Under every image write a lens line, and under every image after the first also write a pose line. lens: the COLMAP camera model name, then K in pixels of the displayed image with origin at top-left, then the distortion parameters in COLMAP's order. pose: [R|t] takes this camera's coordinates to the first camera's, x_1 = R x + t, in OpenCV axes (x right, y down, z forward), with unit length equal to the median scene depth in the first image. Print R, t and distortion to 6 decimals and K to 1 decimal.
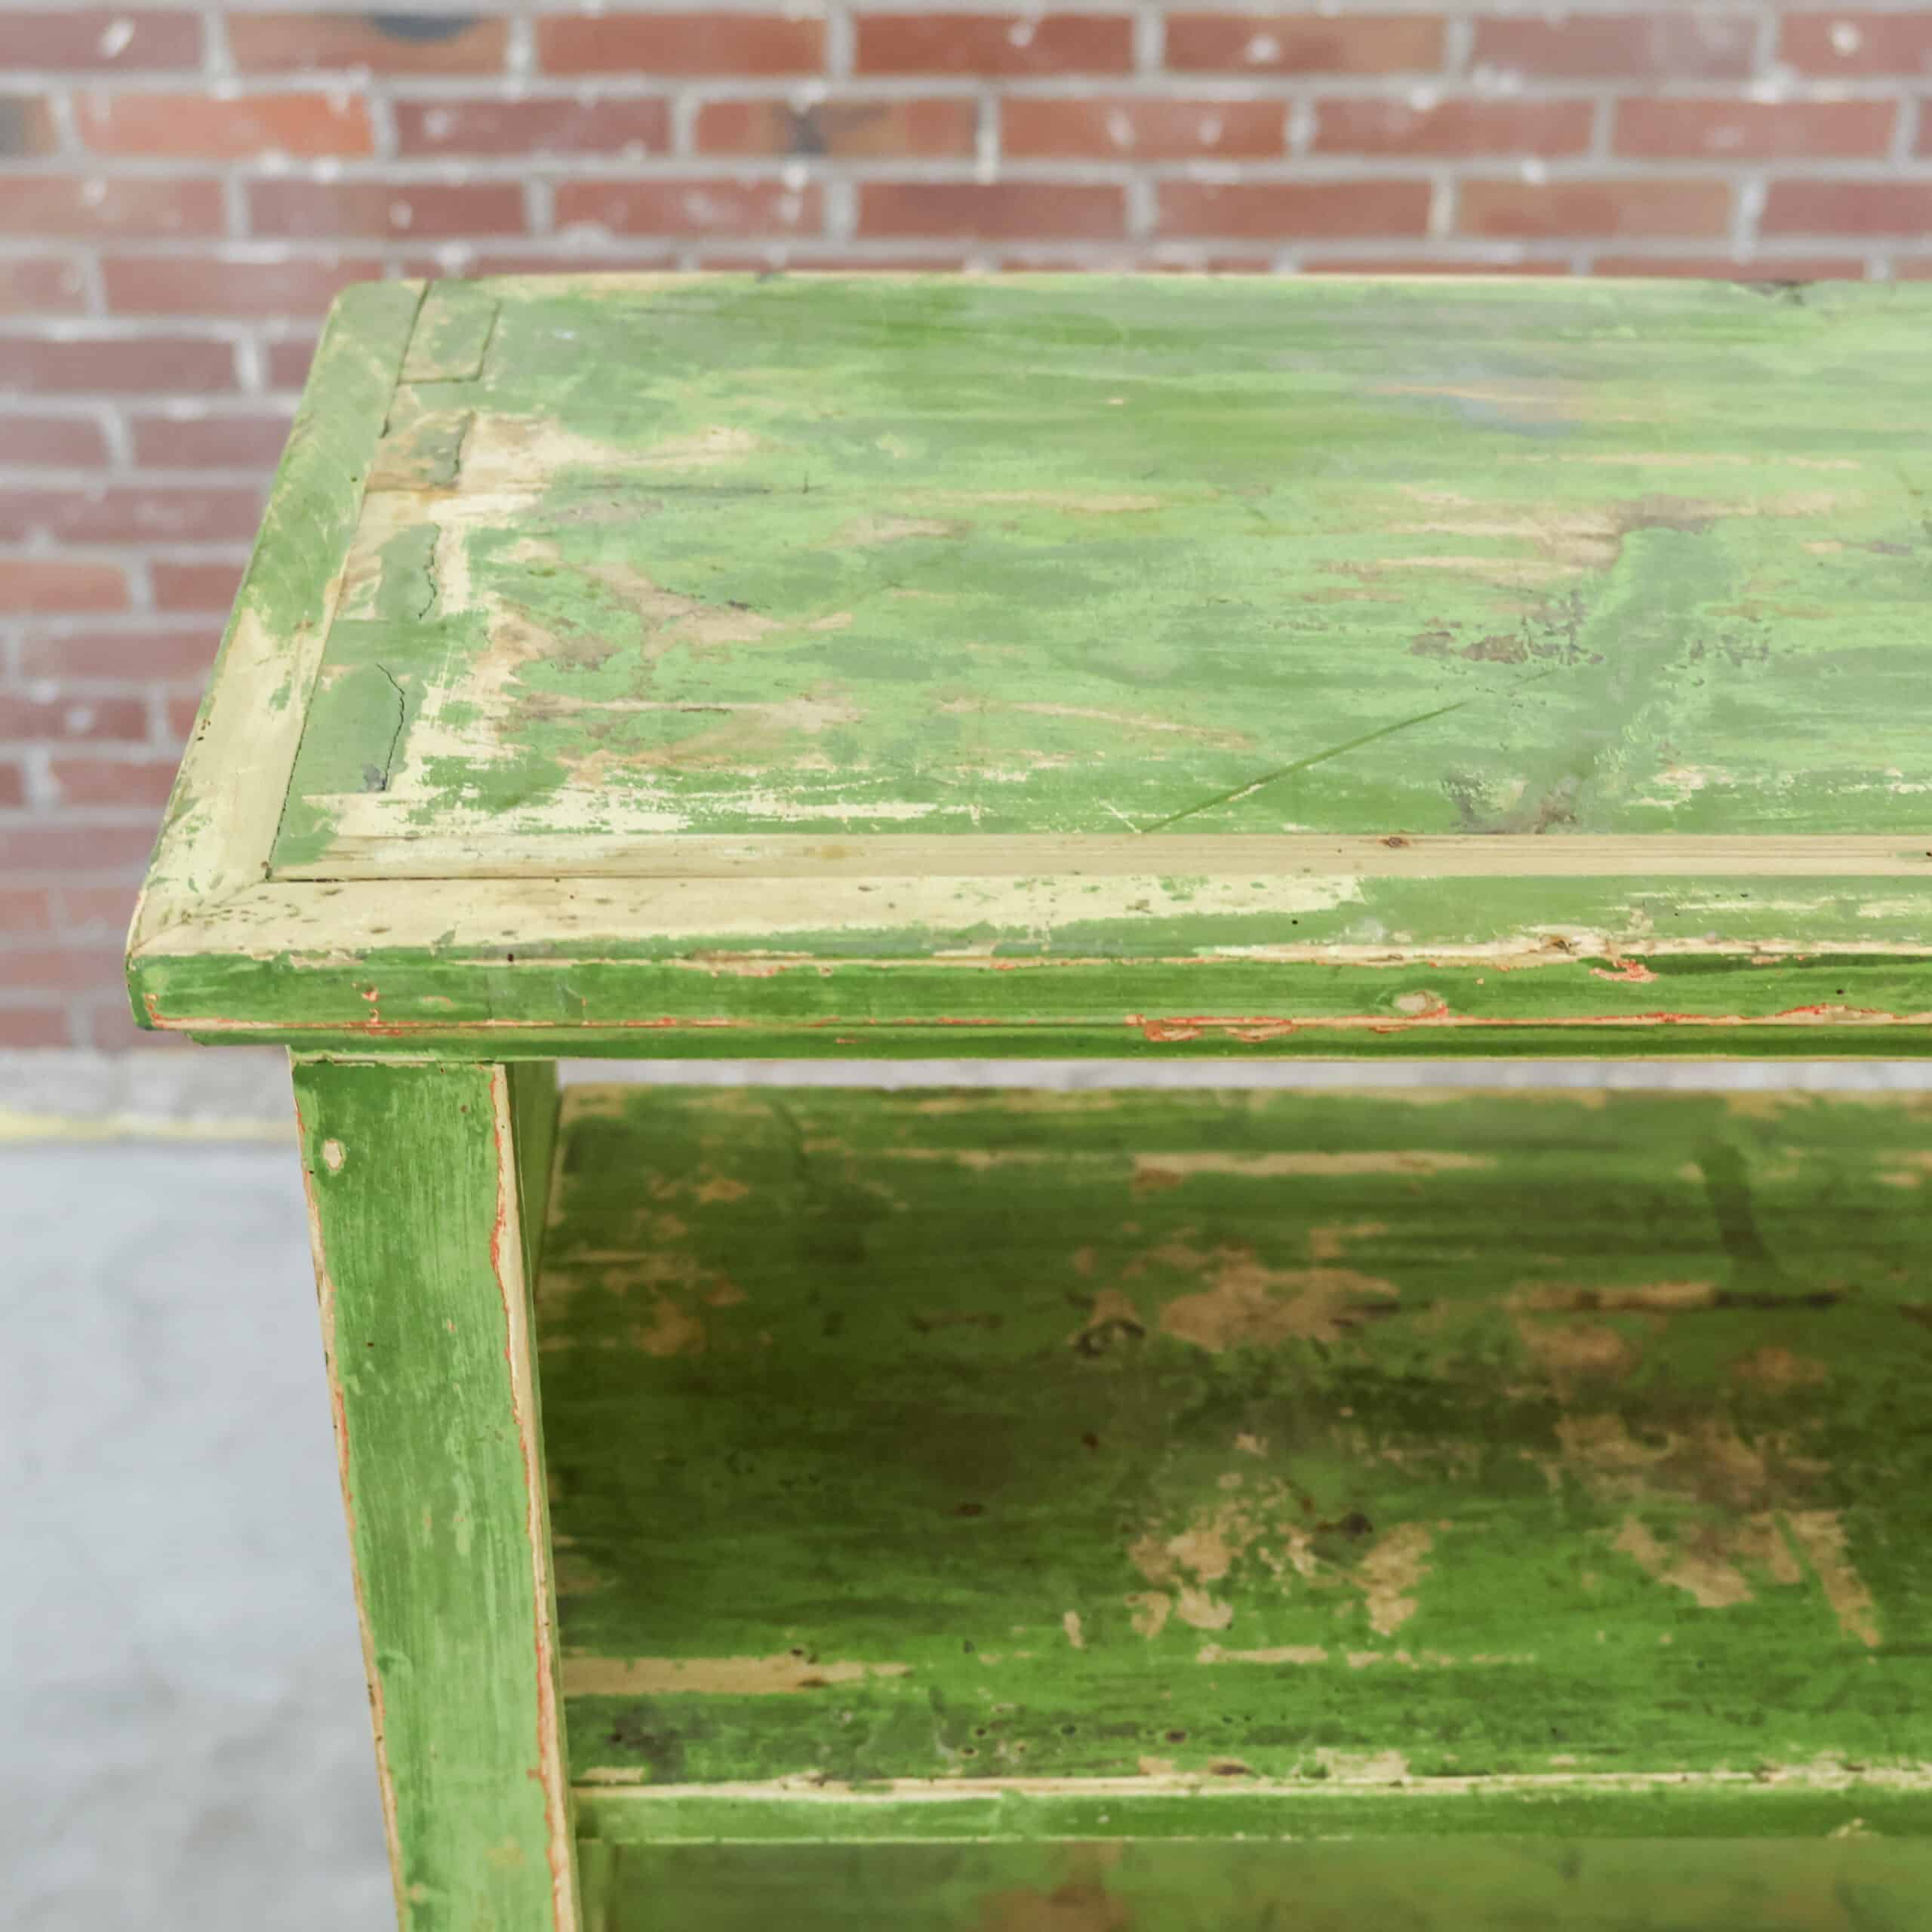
lens RADIAL K [[2577.4, 0, 788.7], [0, 2577.4, 964.5], [0, 0, 1]] dist [0.016288, -0.011472]
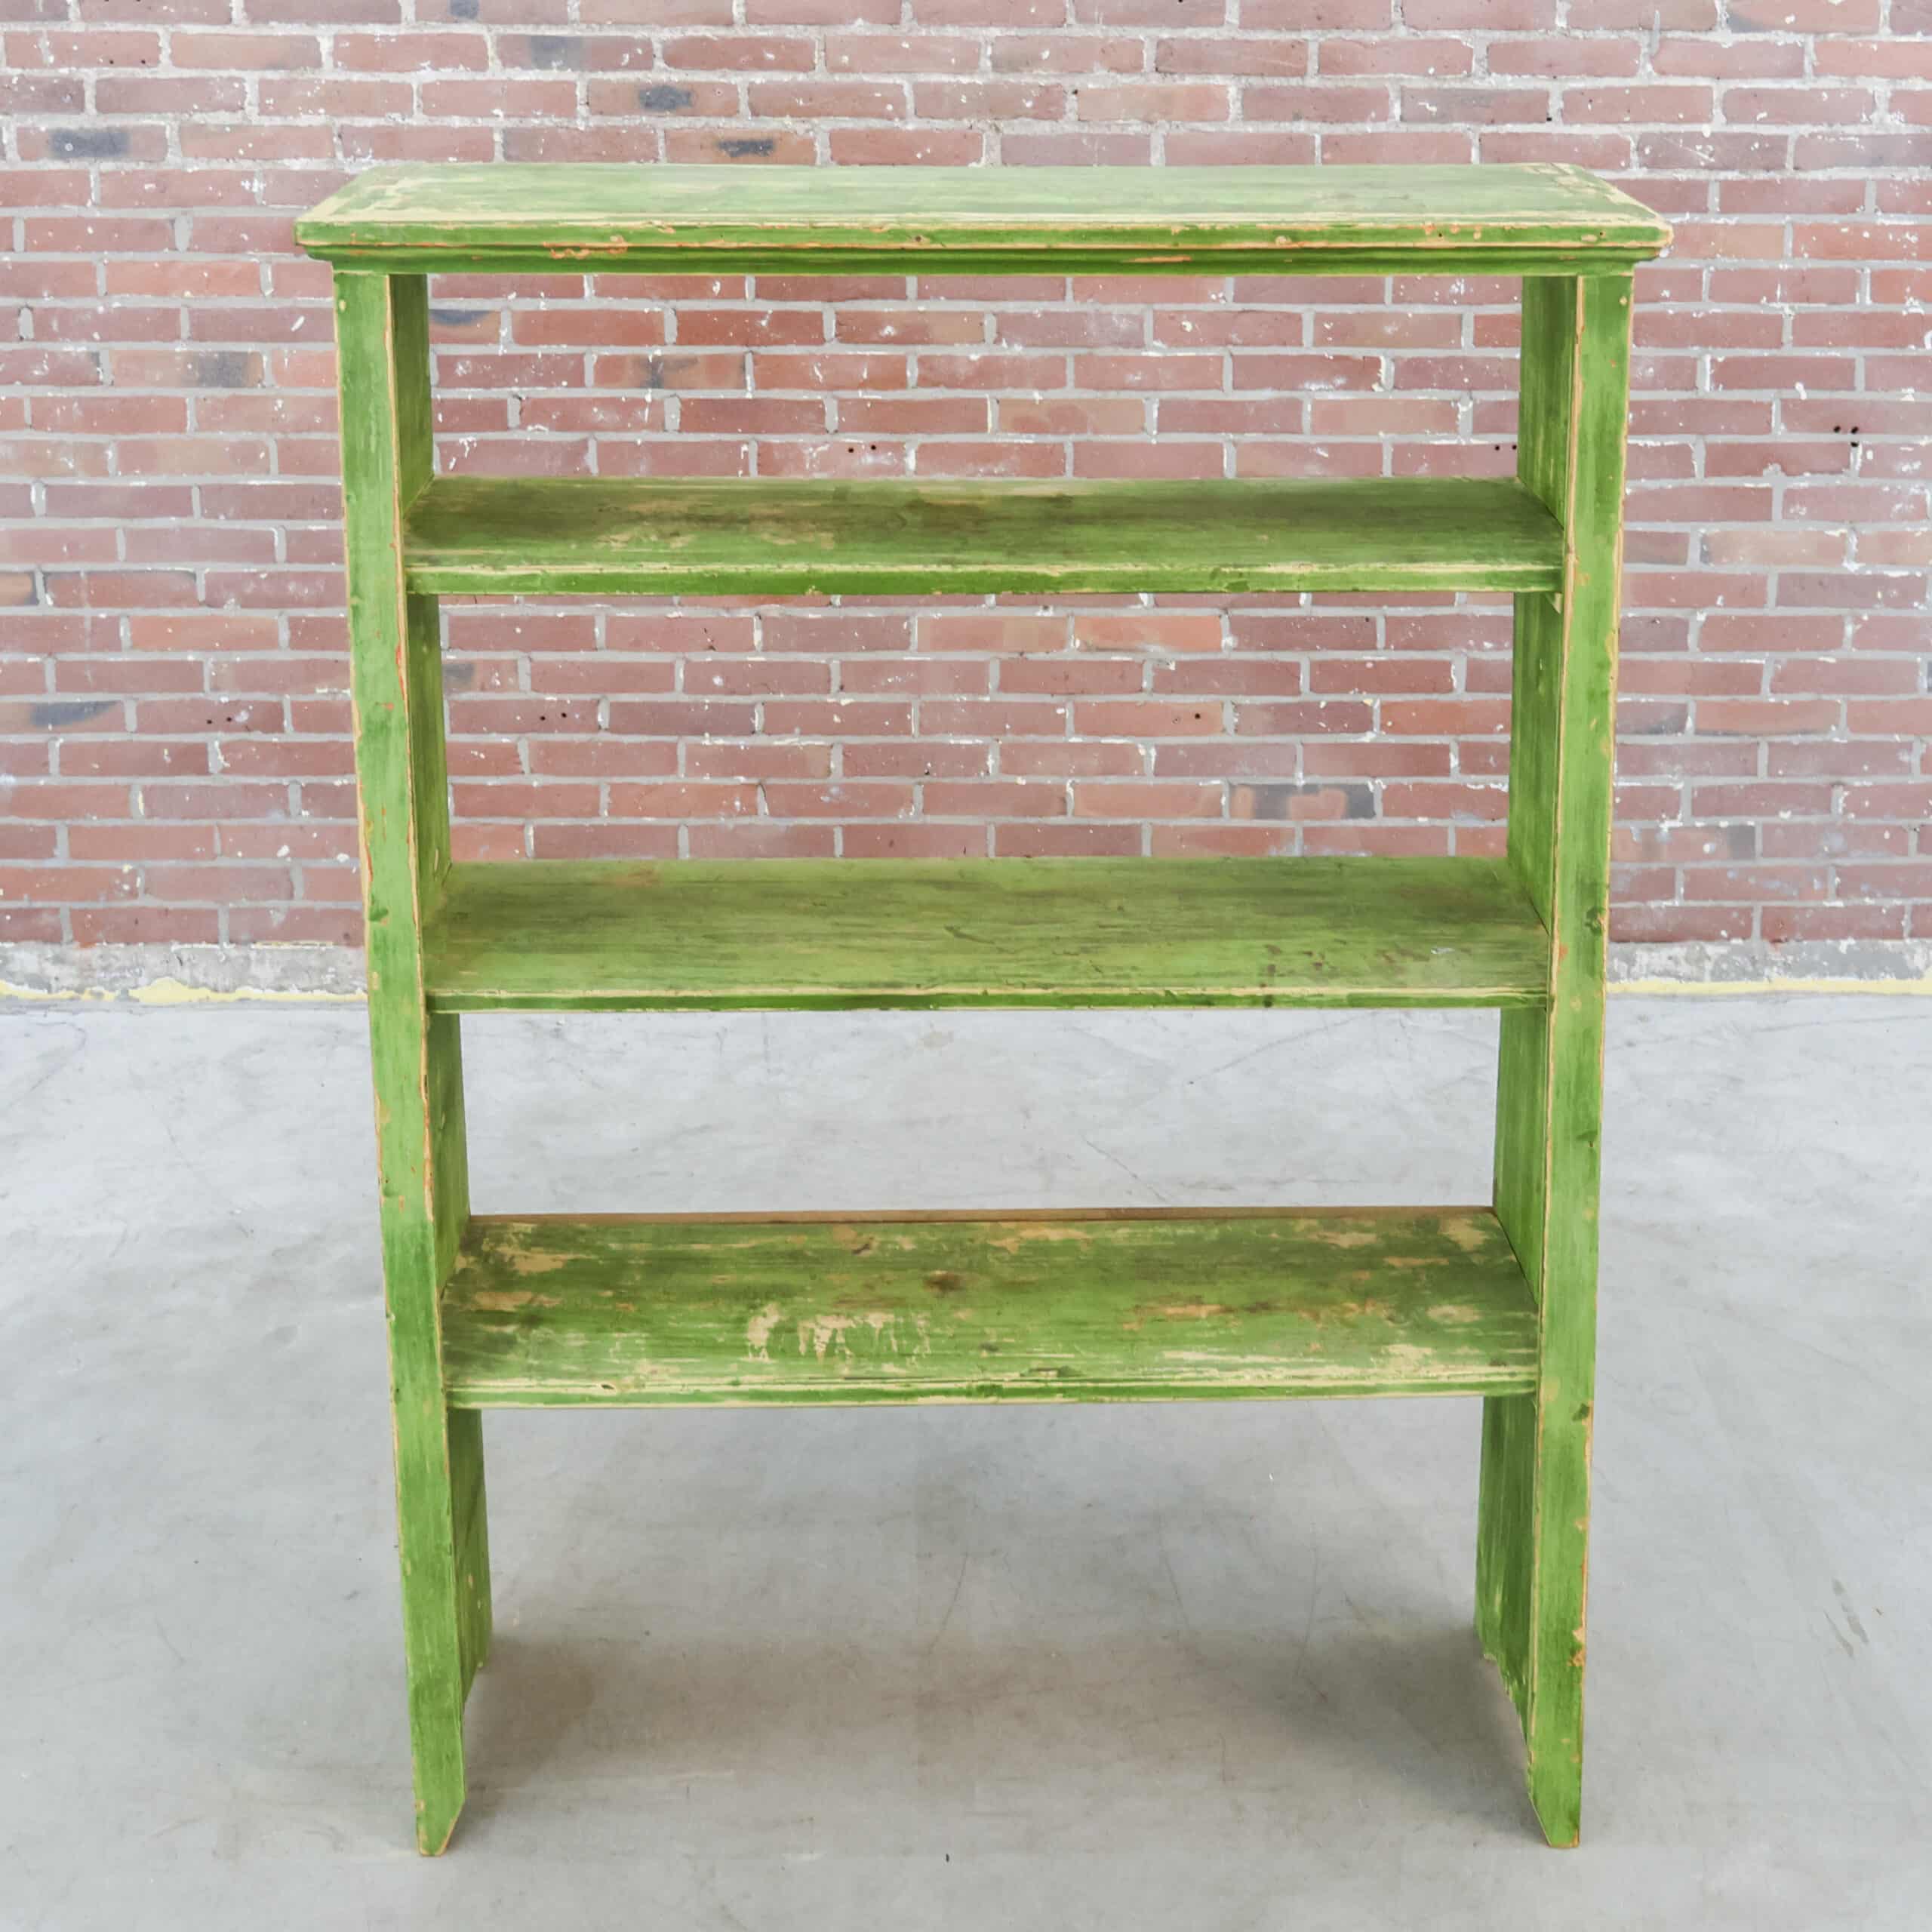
lens RADIAL K [[2577.4, 0, 788.7], [0, 2577.4, 964.5], [0, 0, 1]] dist [0.016288, -0.011472]
pose [[0.998811, 0.019684, -0.044590, 0.200194], [-0.031026, 0.962313, -0.270169, 0.607997], [0.037592, 0.271232, 0.961780, -0.706129]]
